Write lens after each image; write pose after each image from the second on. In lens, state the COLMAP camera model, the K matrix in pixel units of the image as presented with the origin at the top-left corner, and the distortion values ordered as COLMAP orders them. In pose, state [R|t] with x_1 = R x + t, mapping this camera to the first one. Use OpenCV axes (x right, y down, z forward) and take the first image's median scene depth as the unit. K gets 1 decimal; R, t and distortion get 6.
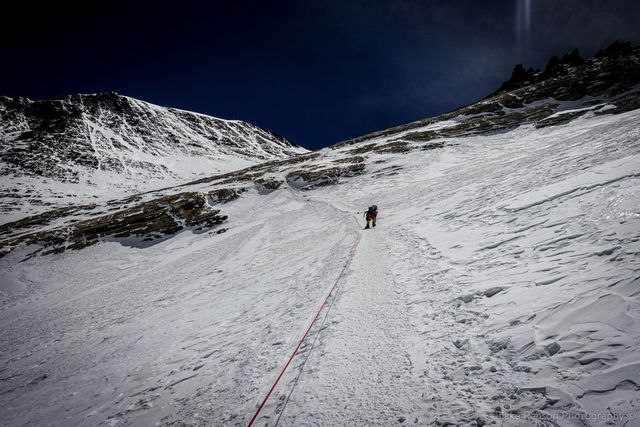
lens RADIAL K [[440.6, 0, 320.0], [0, 440.6, 213.5], [0, 0, 1]] dist [0.003531, -0.004240]
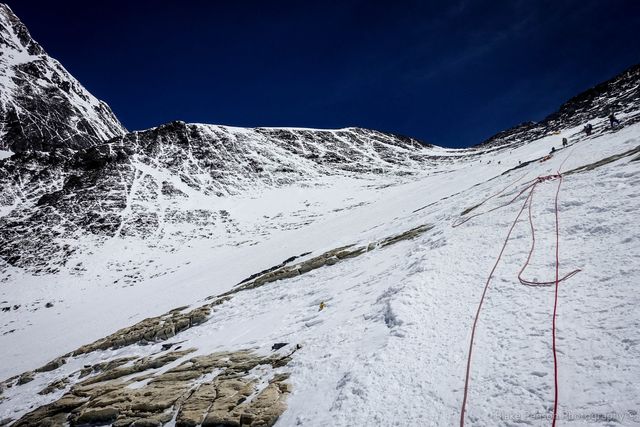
lens RADIAL K [[440.6, 0, 320.0], [0, 440.6, 213.5], [0, 0, 1]] dist [0.003531, -0.004240]
pose [[0.936675, -0.135384, -0.322973, -0.005383], [0.128609, 0.990791, -0.042333, -0.044339], [0.325730, -0.001885, 0.945461, 0.317089]]
